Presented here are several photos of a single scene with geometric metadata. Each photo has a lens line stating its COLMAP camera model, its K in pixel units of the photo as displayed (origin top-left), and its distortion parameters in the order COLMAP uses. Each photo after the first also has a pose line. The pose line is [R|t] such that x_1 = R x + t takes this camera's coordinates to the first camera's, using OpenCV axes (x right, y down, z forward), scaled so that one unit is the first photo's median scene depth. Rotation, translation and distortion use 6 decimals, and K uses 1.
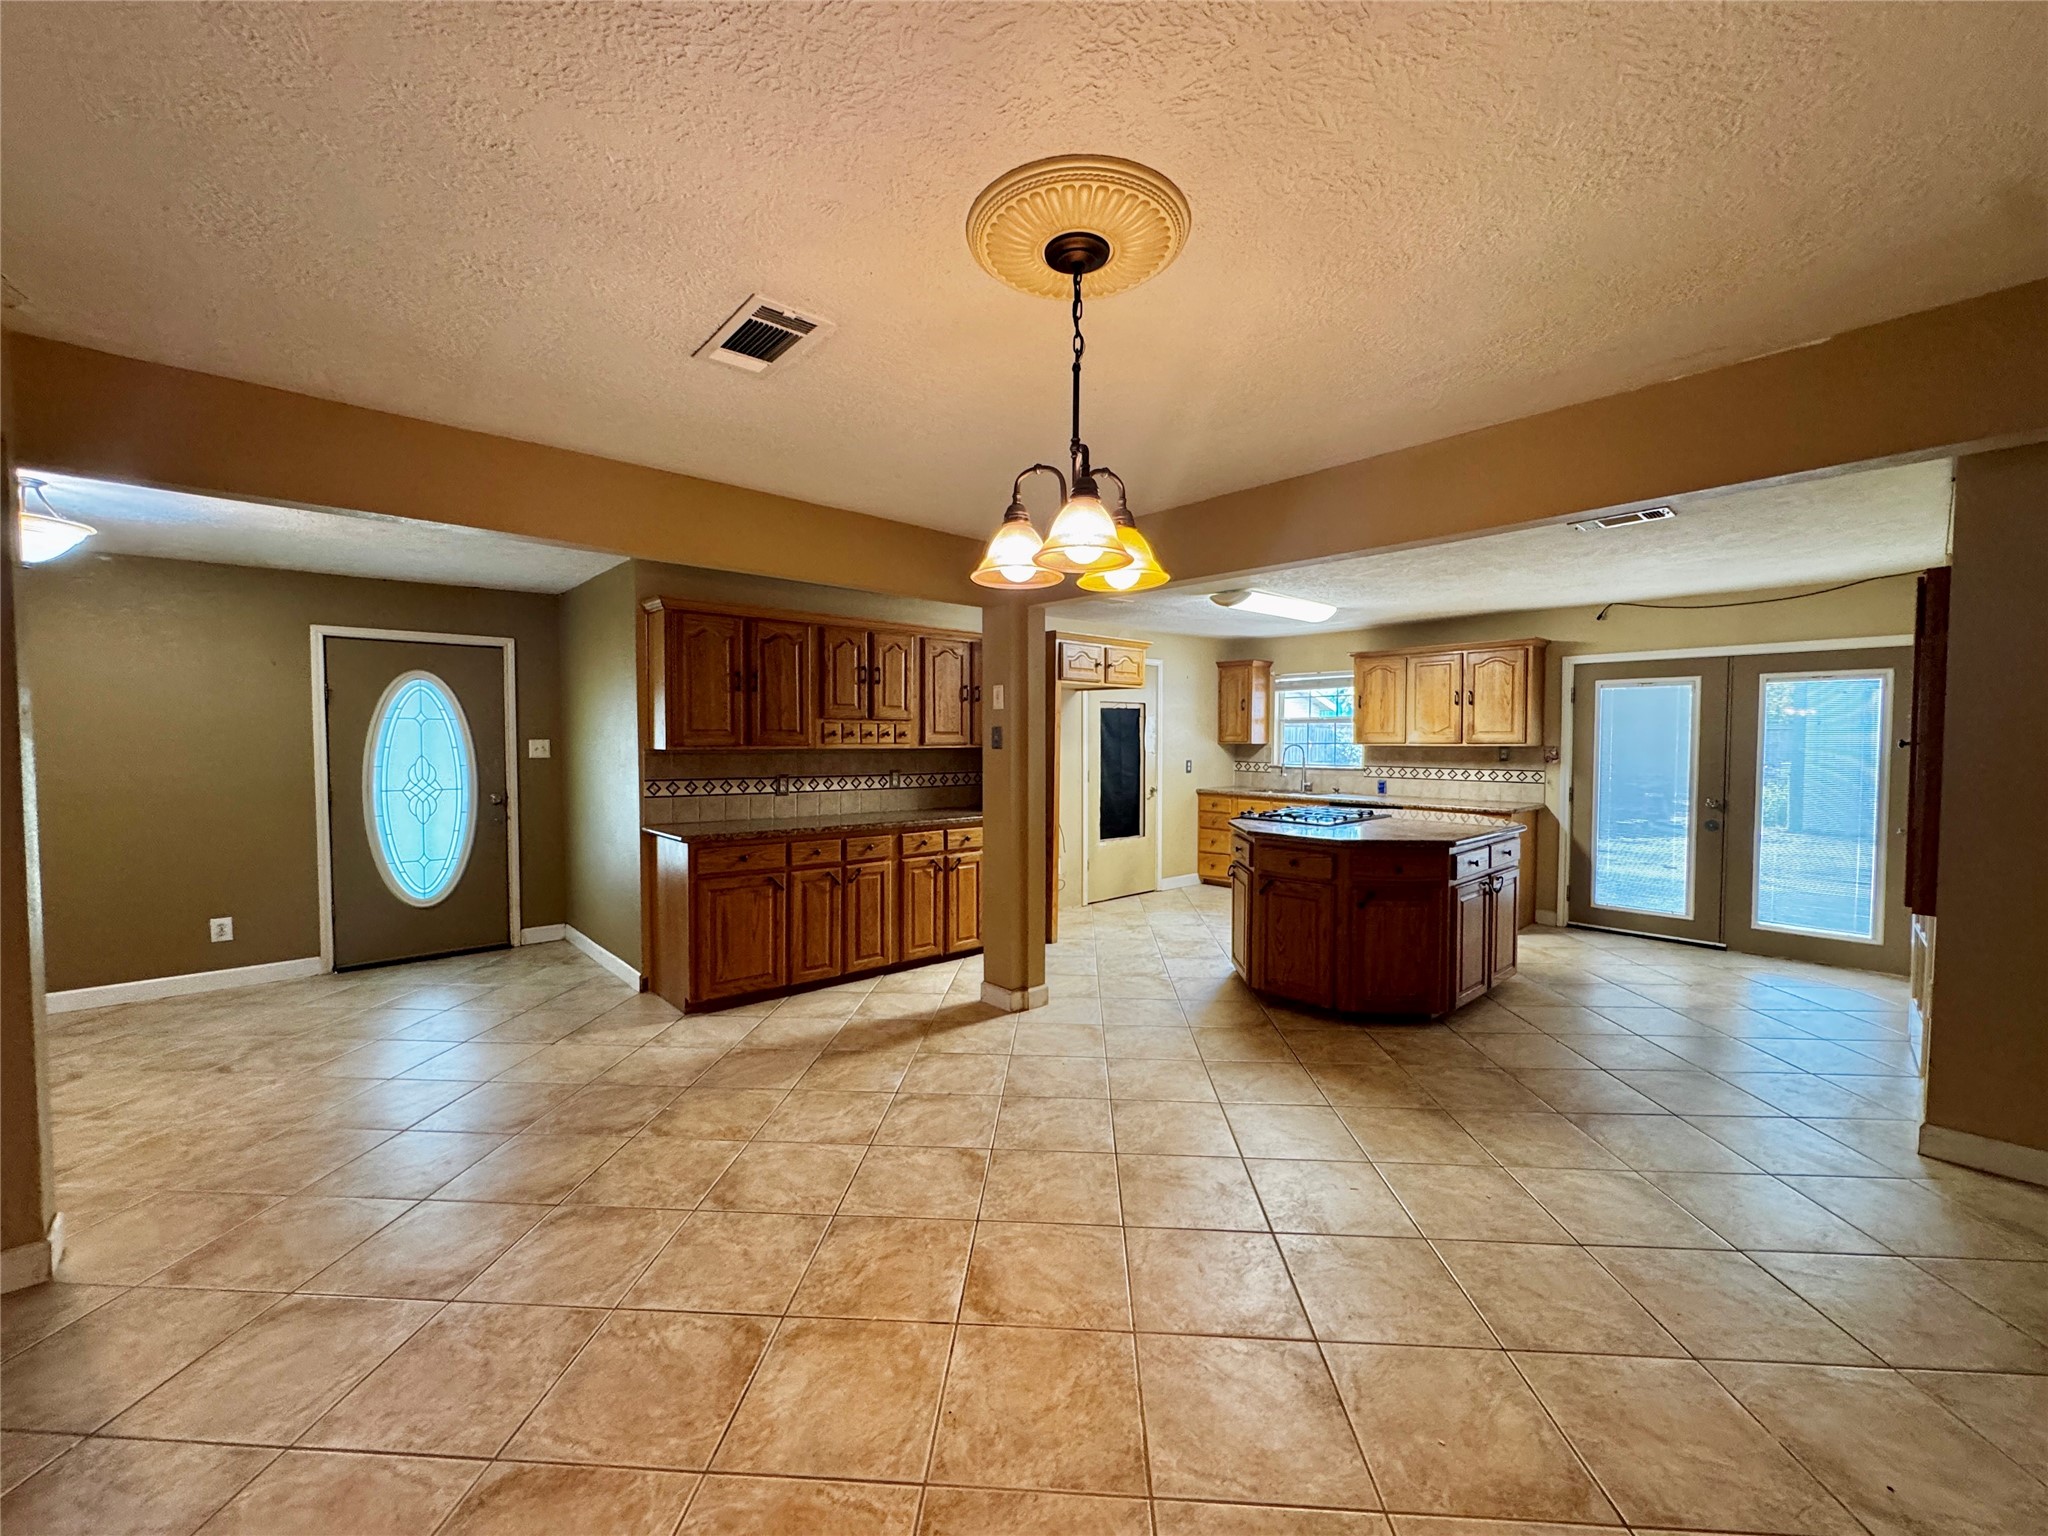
lens RADIAL K [[818.5, 0, 1023.6], [0, 818.5, 771.8], [0, 0, 1]] dist [-0.001791, 0.000253]
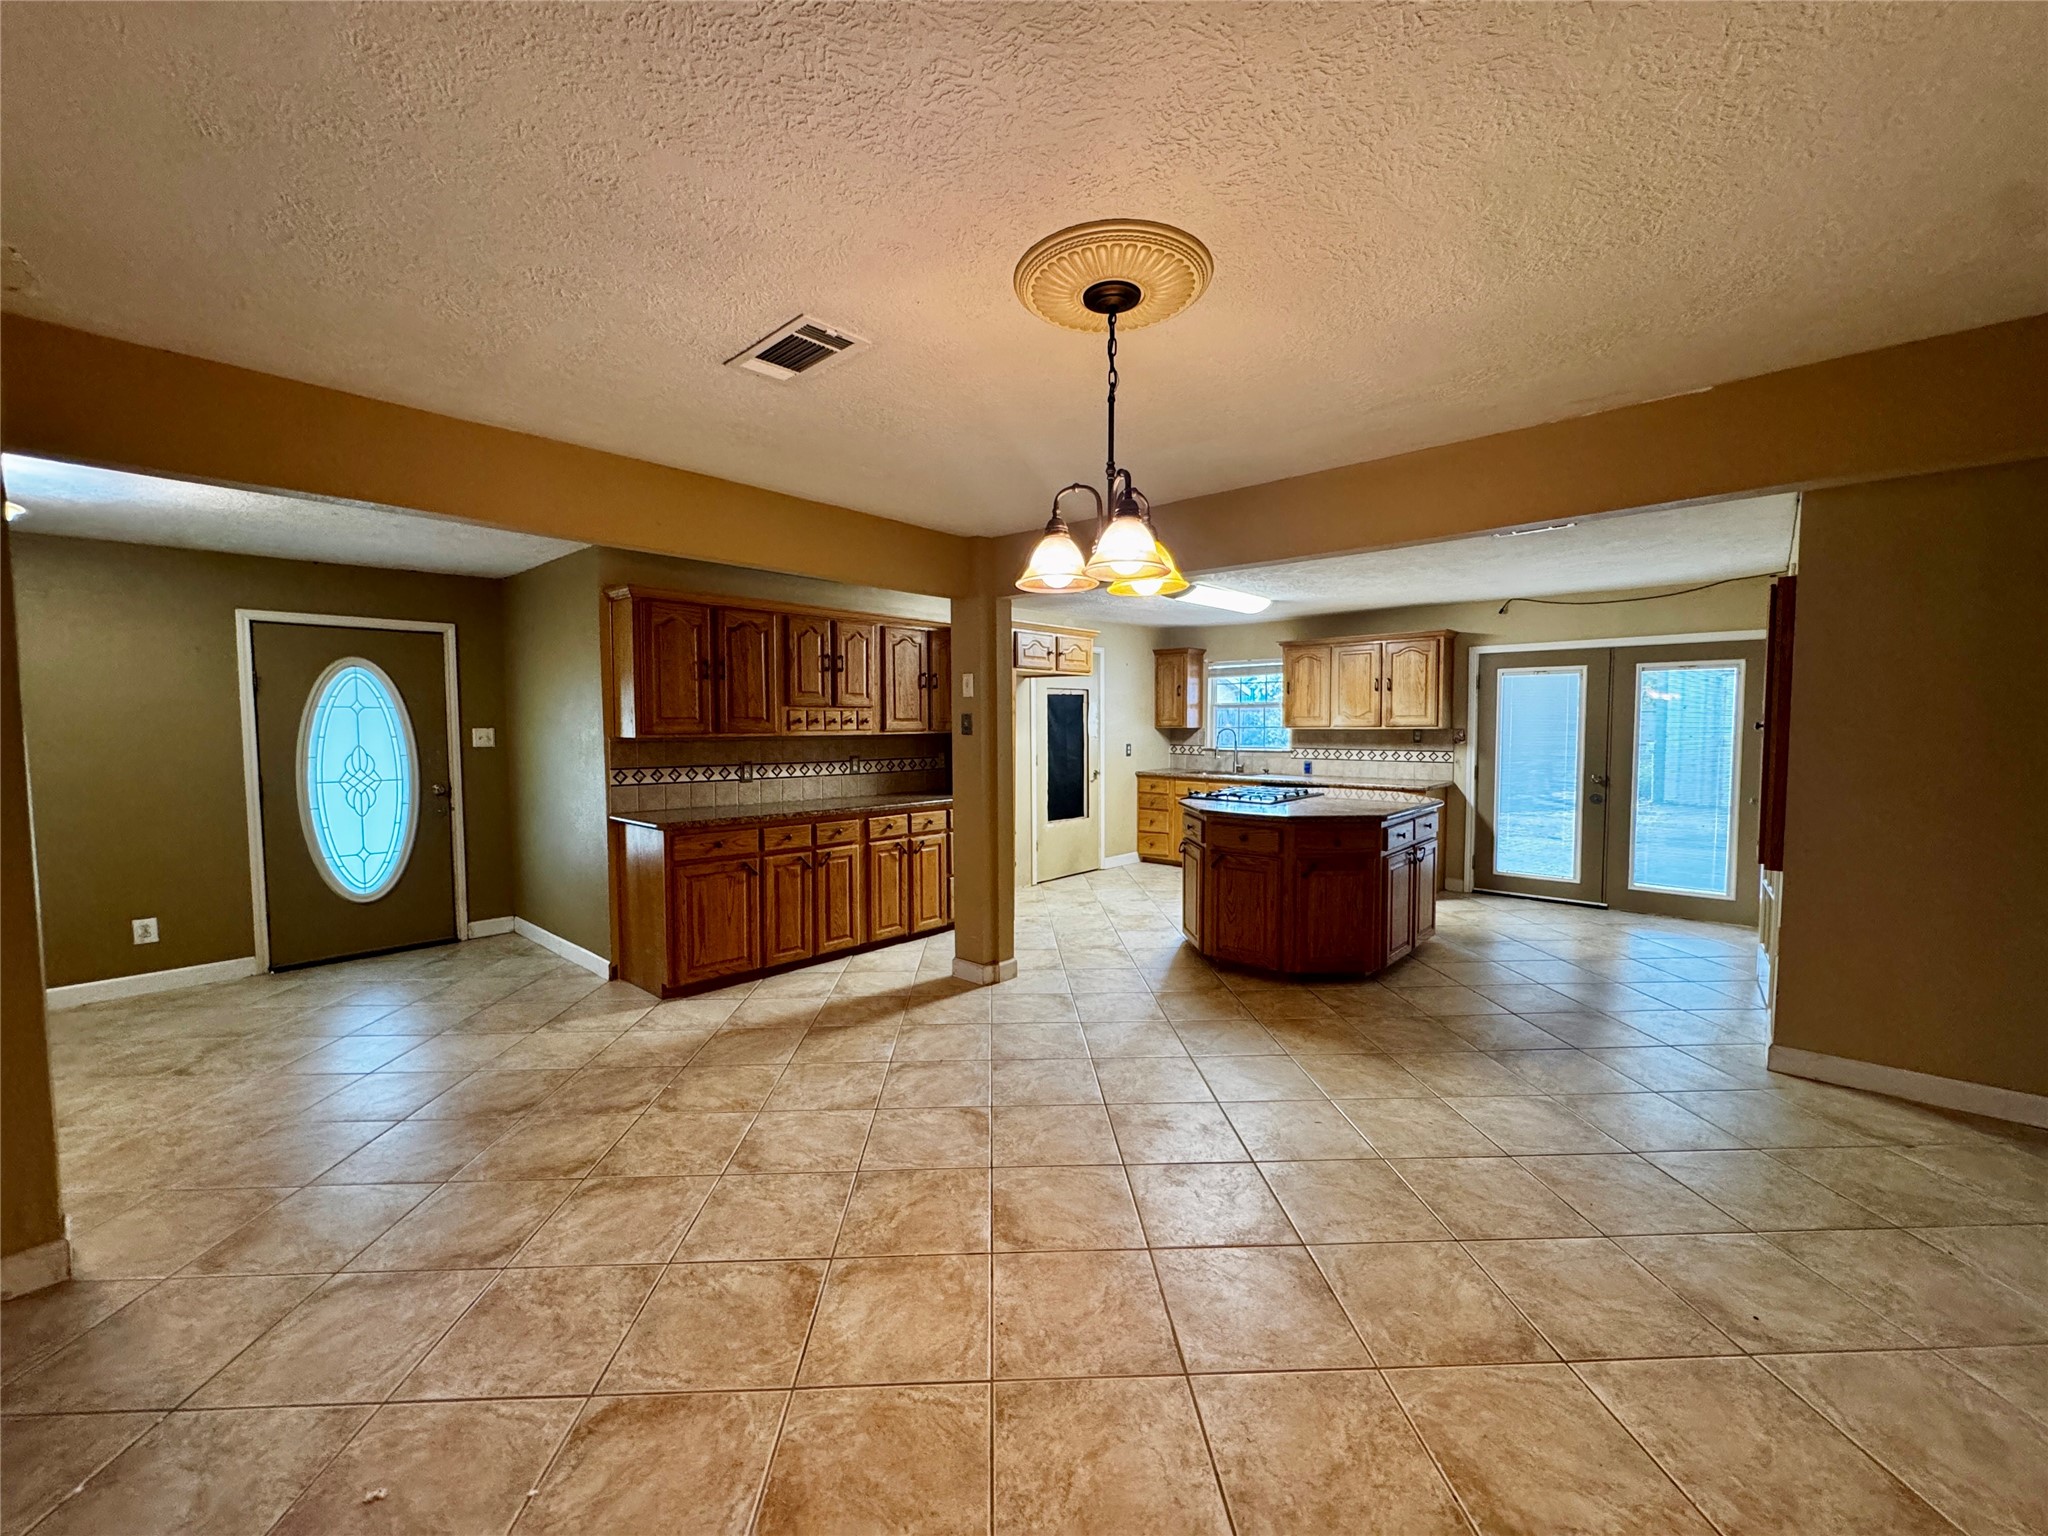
lens RADIAL K [[818.5, 0, 1024.0], [0, 818.5, 771.5], [0, 0, 1]] dist [-0.001791, 0.000253]
pose [[0.994837, -0.011295, 0.100851, -0.054174], [0.009426, 0.999775, 0.018994, -0.000482], [-0.101043, -0.017946, 0.994720, -0.037736]]
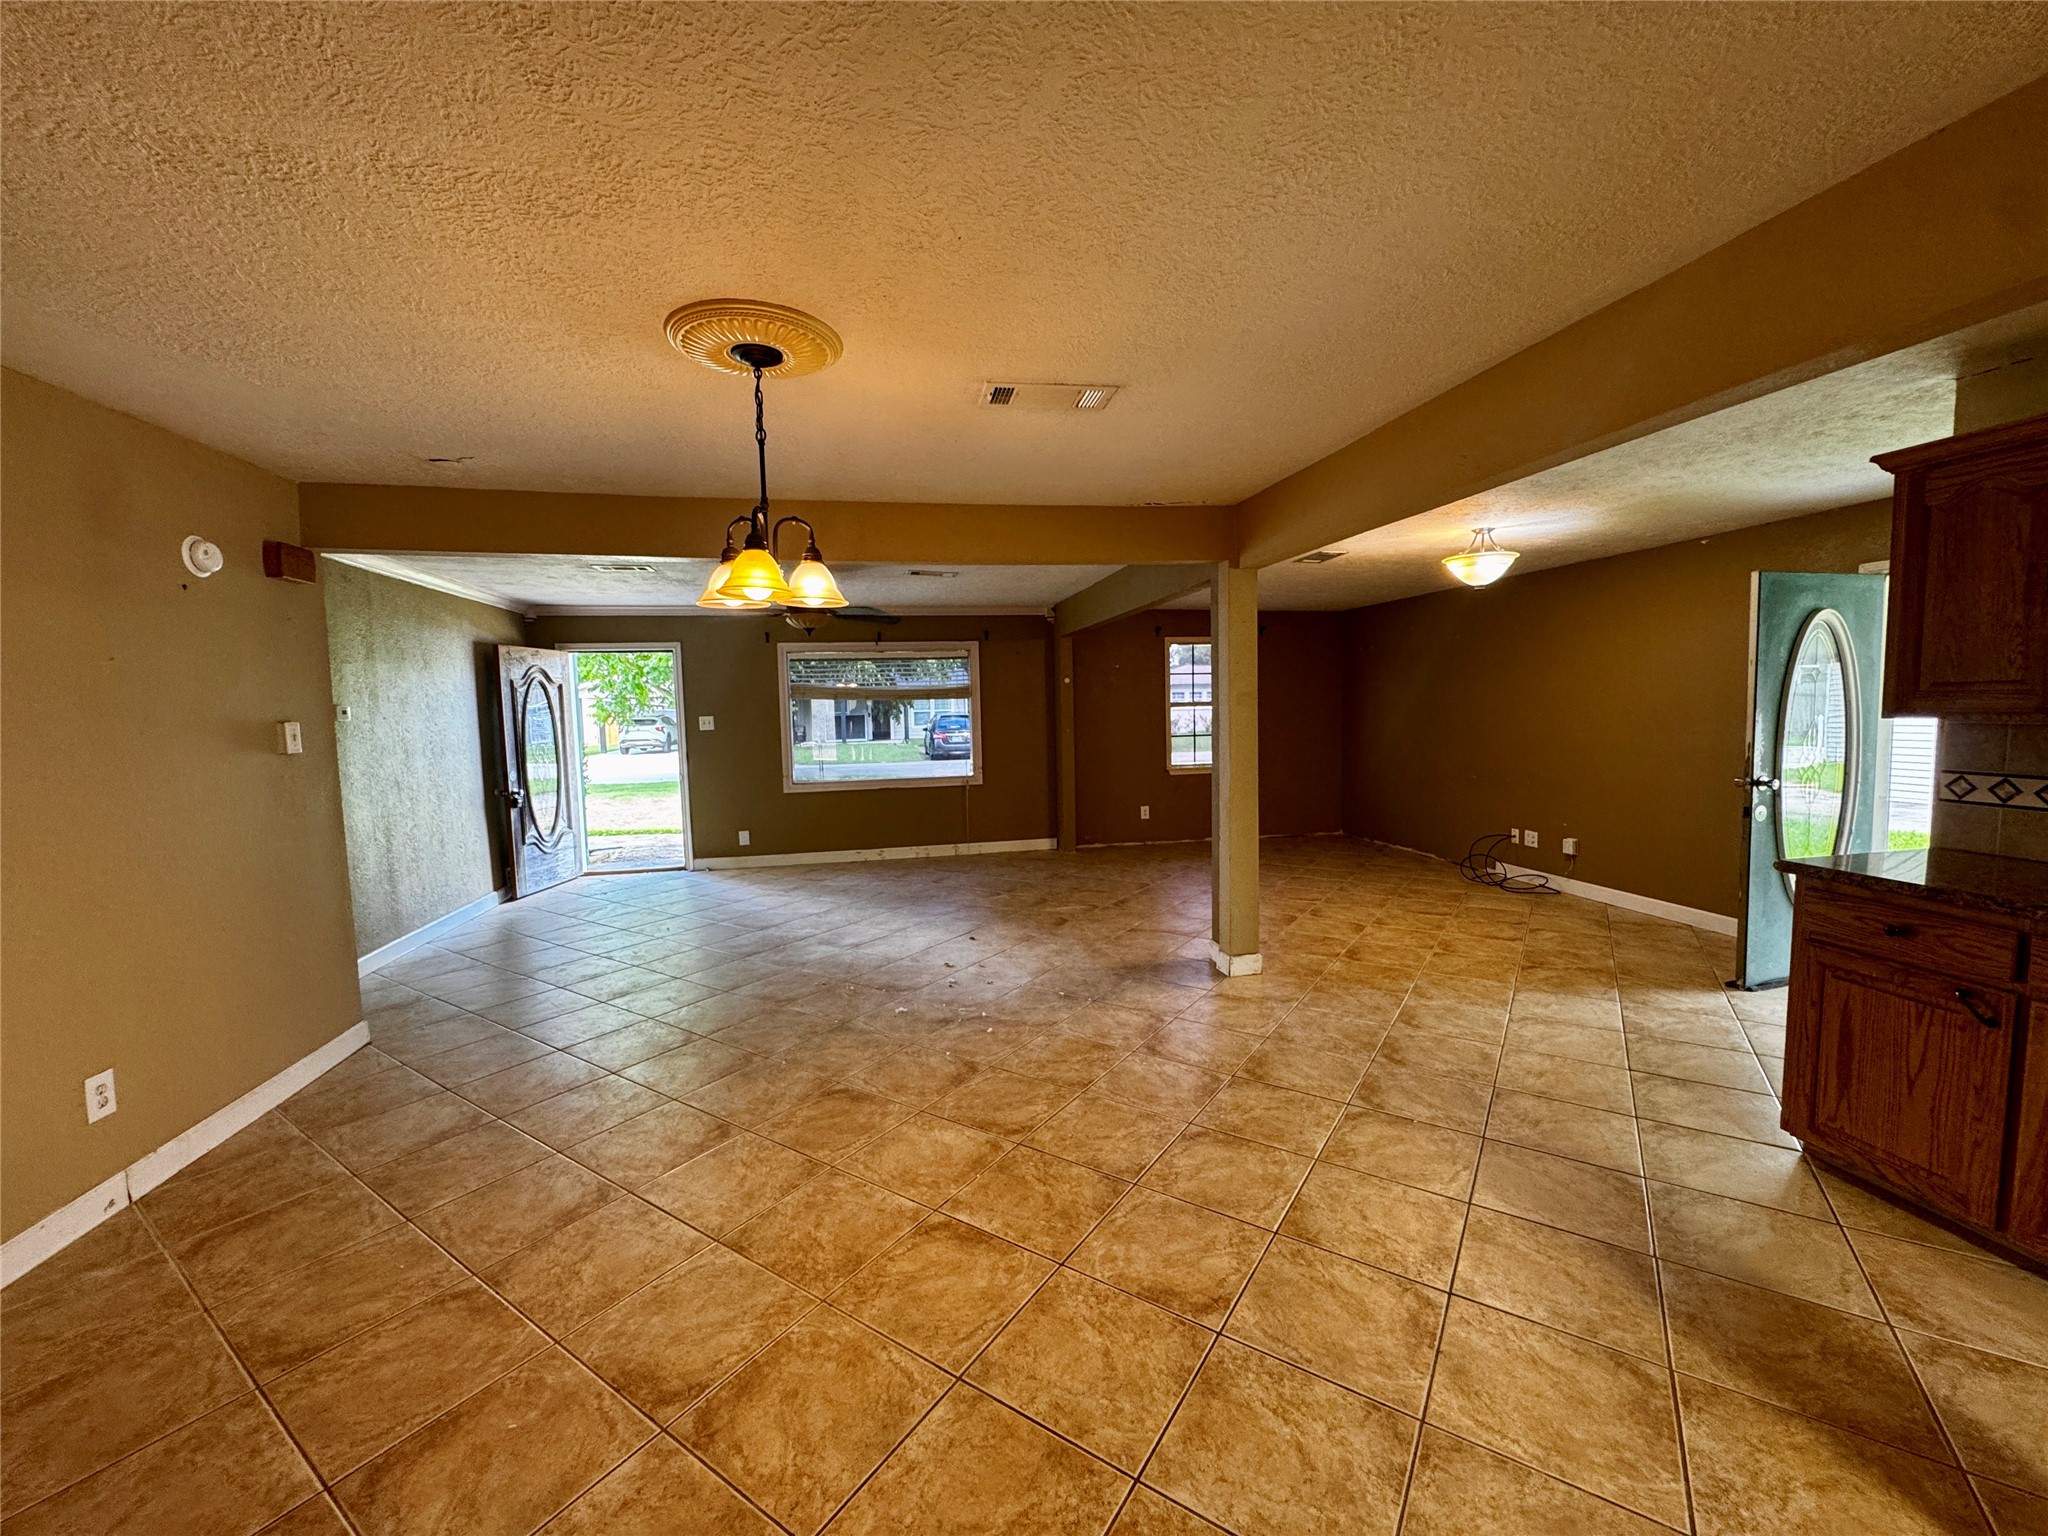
lens RADIAL K [[818.5, 0, 1022.2], [0, 818.5, 770.4], [0, 0, 1]] dist [-0.001791, 0.000253]
pose [[-0.509072, 0.076902, -0.857282, 0.314282], [-0.015521, 0.995018, 0.098475, -0.031895], [0.860584, 0.063437, -0.505343, 0.633821]]
